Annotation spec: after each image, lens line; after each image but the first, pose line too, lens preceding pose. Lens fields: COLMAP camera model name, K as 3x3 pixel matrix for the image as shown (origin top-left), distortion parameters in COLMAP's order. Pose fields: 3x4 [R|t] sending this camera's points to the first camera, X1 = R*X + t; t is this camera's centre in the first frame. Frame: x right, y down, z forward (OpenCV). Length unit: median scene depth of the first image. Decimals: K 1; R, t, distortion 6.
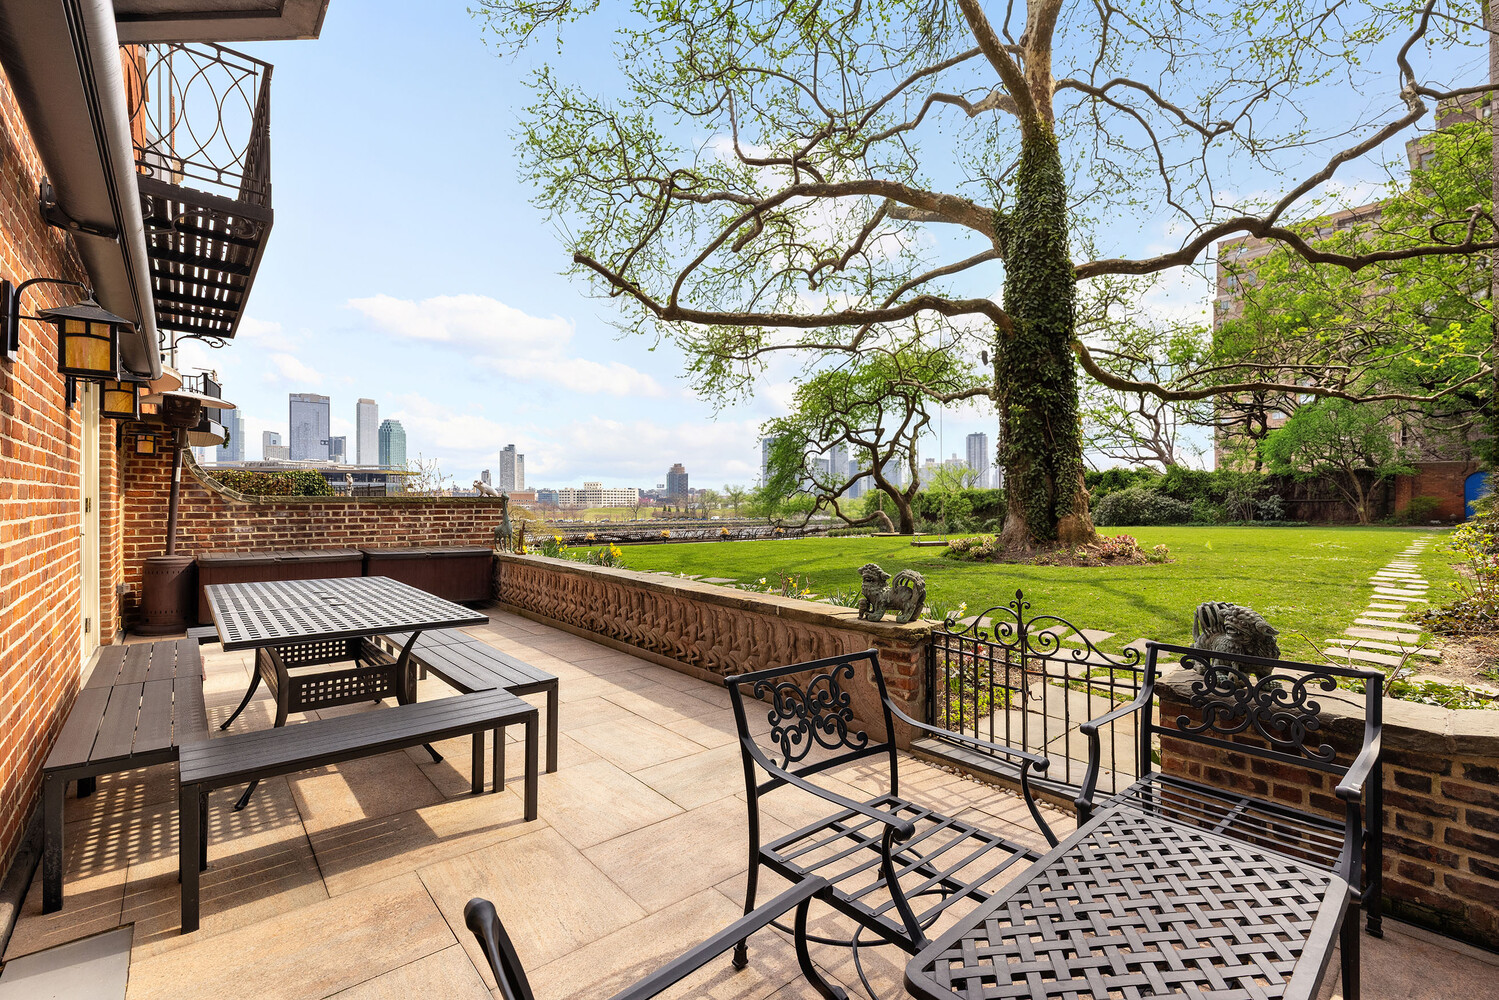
lens RADIAL K [[649.1, 0, 749.3], [0, 649.1, 492.6], [0, 0, 1]] dist [-0.000444, 0.000043]
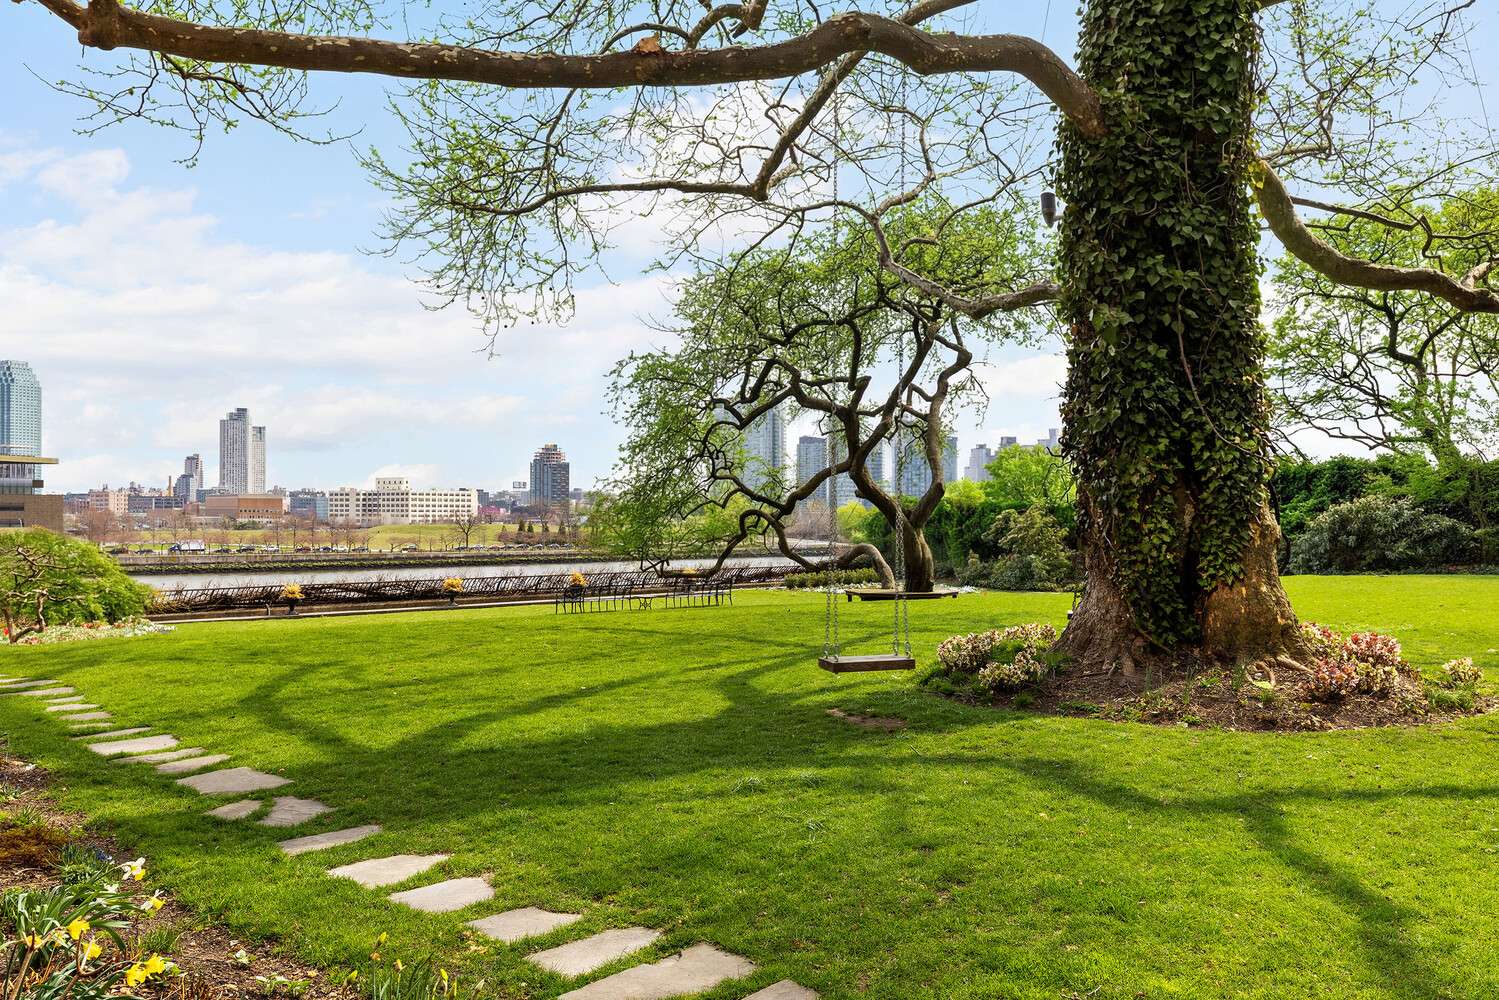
lens RADIAL K [[1061.9, 0, 749.2], [0, 1061.9, 507.7], [0, 0, 1]] dist [0.012236, -0.000362]
pose [[0.999933, 0.003547, 0.011005, 0.100978], [-0.003722, 0.999867, 0.015877, -0.011733], [-0.010947, -0.015917, 0.999813, 0.187002]]
